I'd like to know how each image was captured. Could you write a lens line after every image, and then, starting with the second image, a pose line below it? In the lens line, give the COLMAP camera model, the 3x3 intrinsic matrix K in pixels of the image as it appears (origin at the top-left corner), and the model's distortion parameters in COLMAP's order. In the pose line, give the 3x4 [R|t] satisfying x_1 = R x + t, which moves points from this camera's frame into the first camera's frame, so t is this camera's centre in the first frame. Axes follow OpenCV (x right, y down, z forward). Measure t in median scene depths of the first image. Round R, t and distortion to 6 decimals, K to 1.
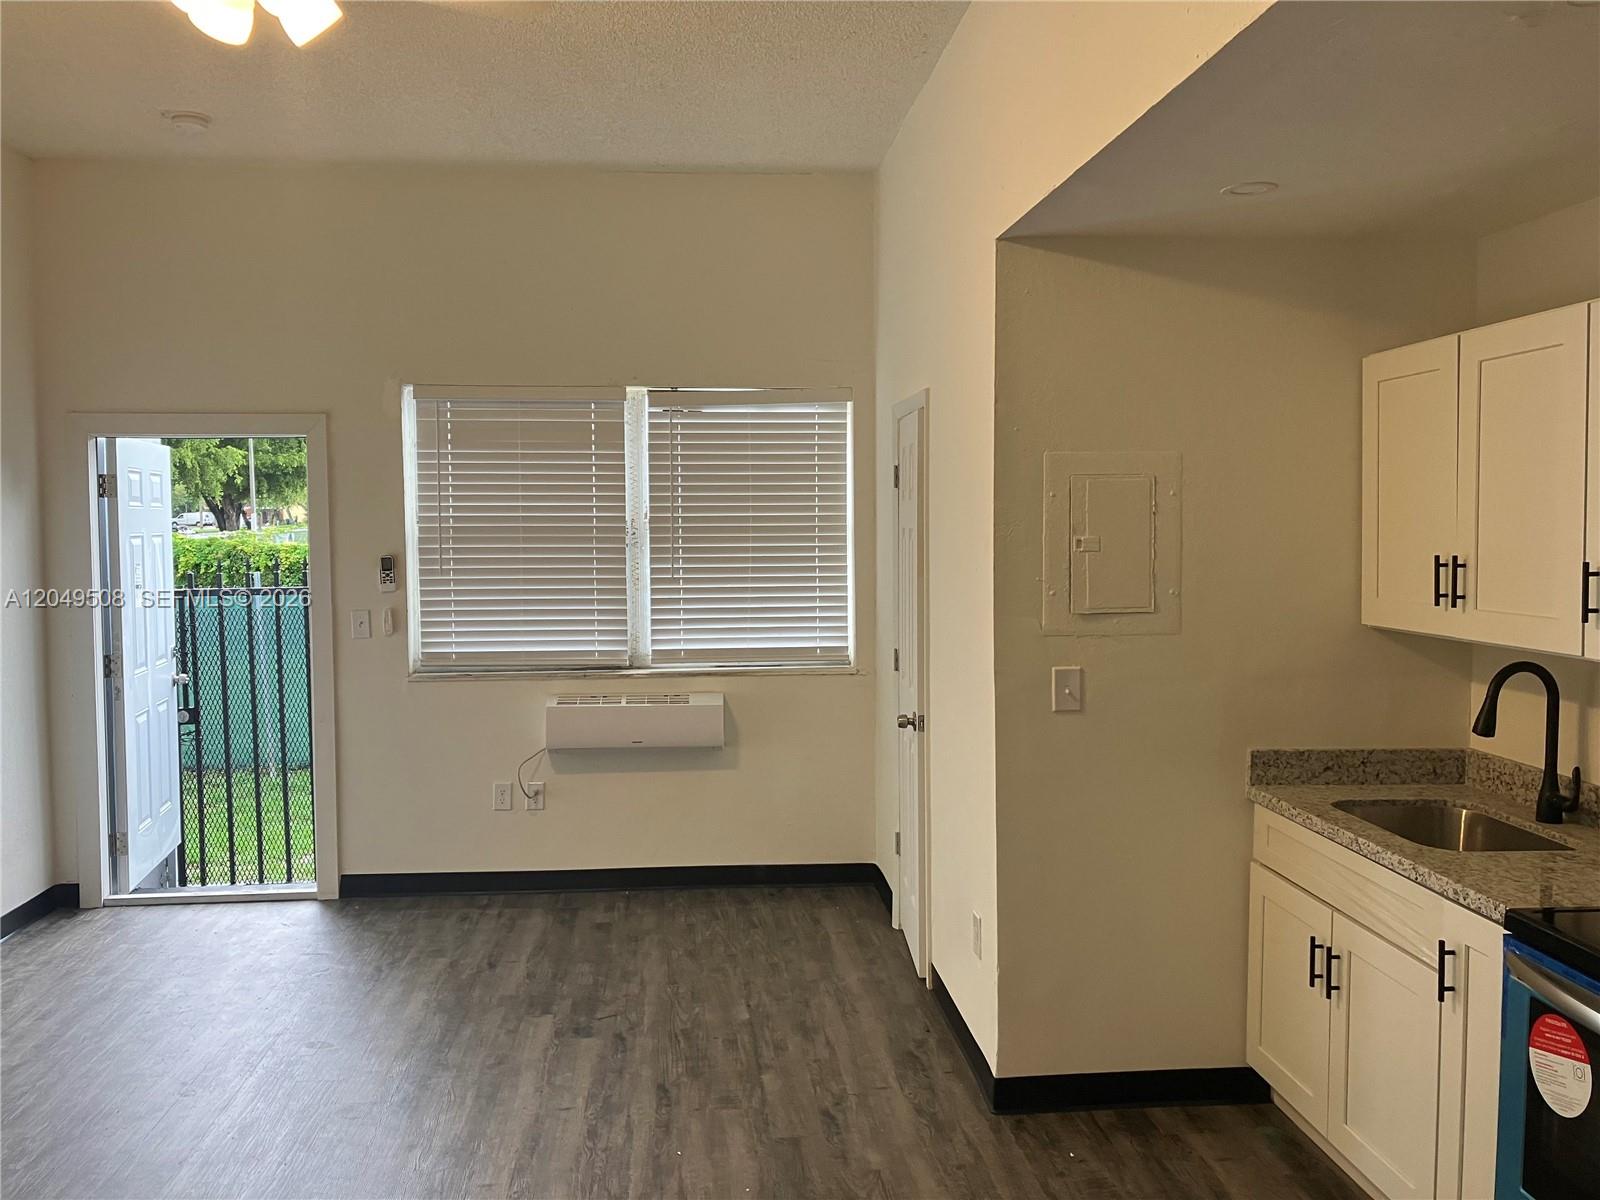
lens RADIAL K [[1327.9, 0, 763.1], [0, 1327.9, 572.6], [0, 0, 1]] dist [0.065919, -0.066287]
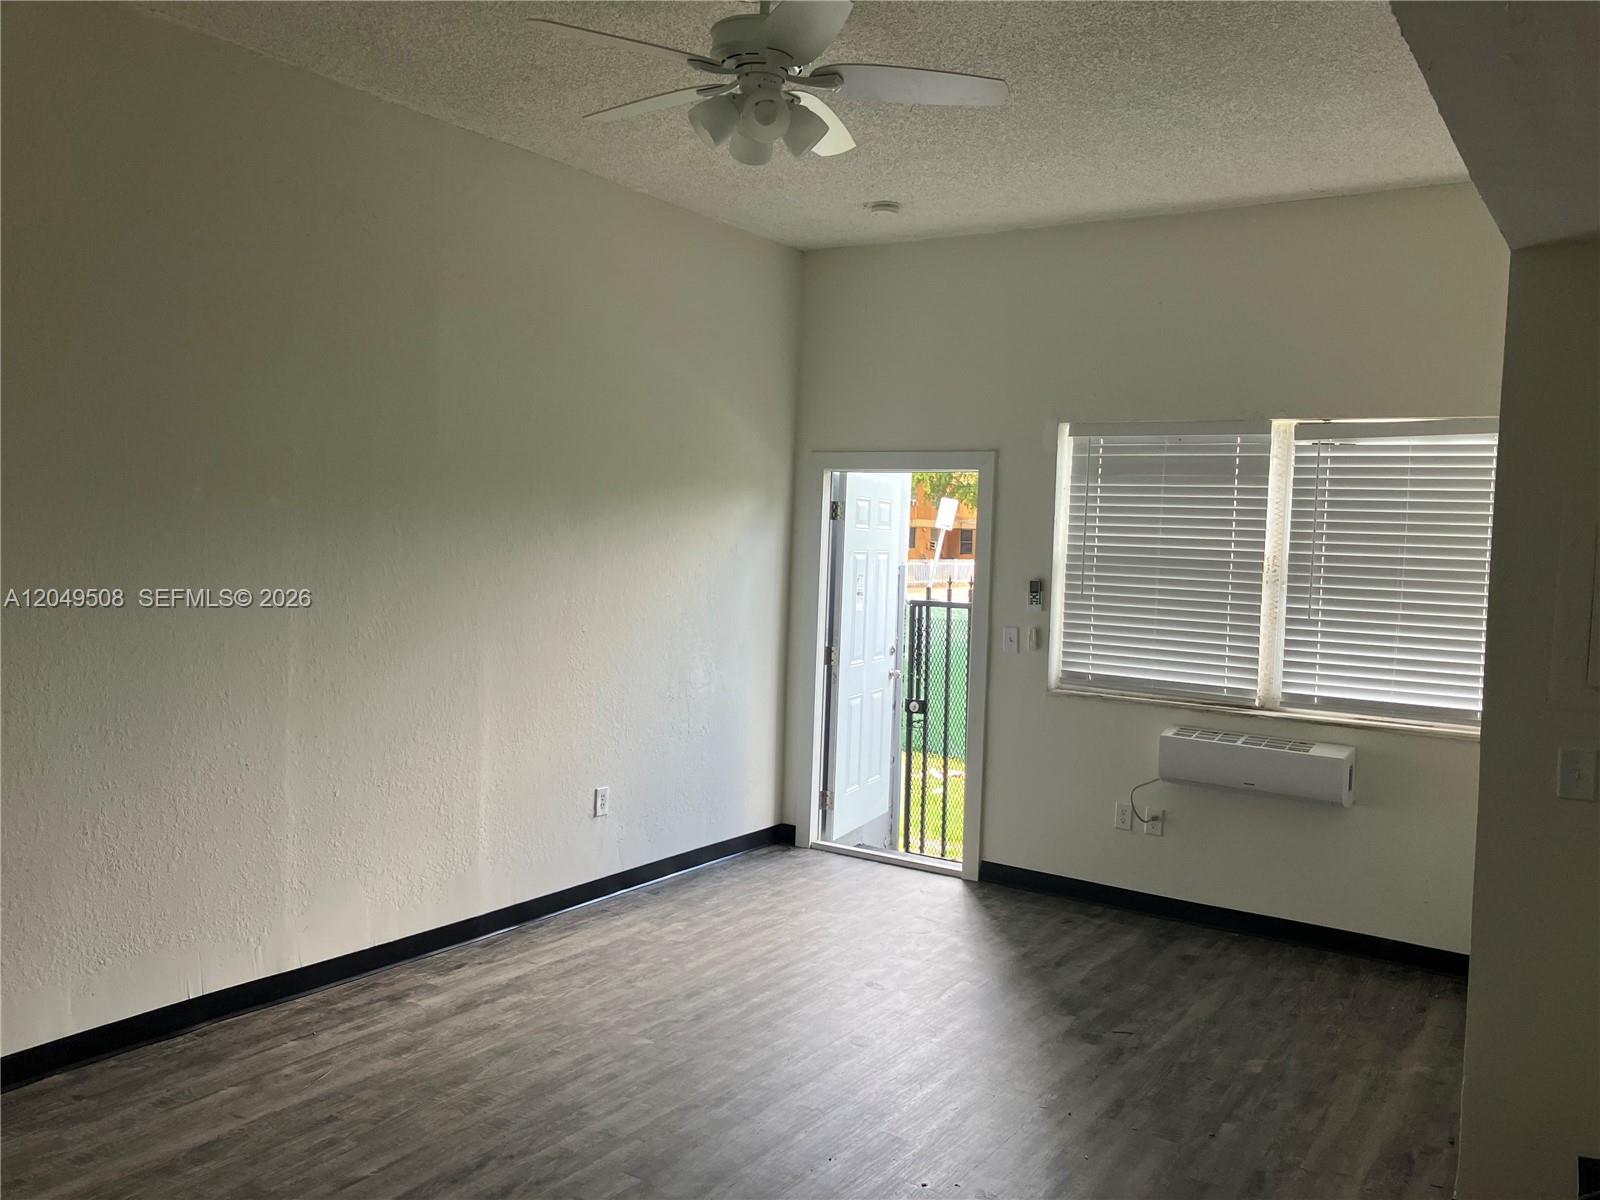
lens RADIAL K [[1327.9, 0, 794.9], [0, 1327.9, 608.0], [0, 0, 1]] dist [0.065919, -0.066287]
pose [[0.789325, 0.069849, -0.609990, 0.239663], [-0.068965, 0.997307, 0.024960, -0.002816], [0.610091, 0.022367, 0.792016, 0.014056]]
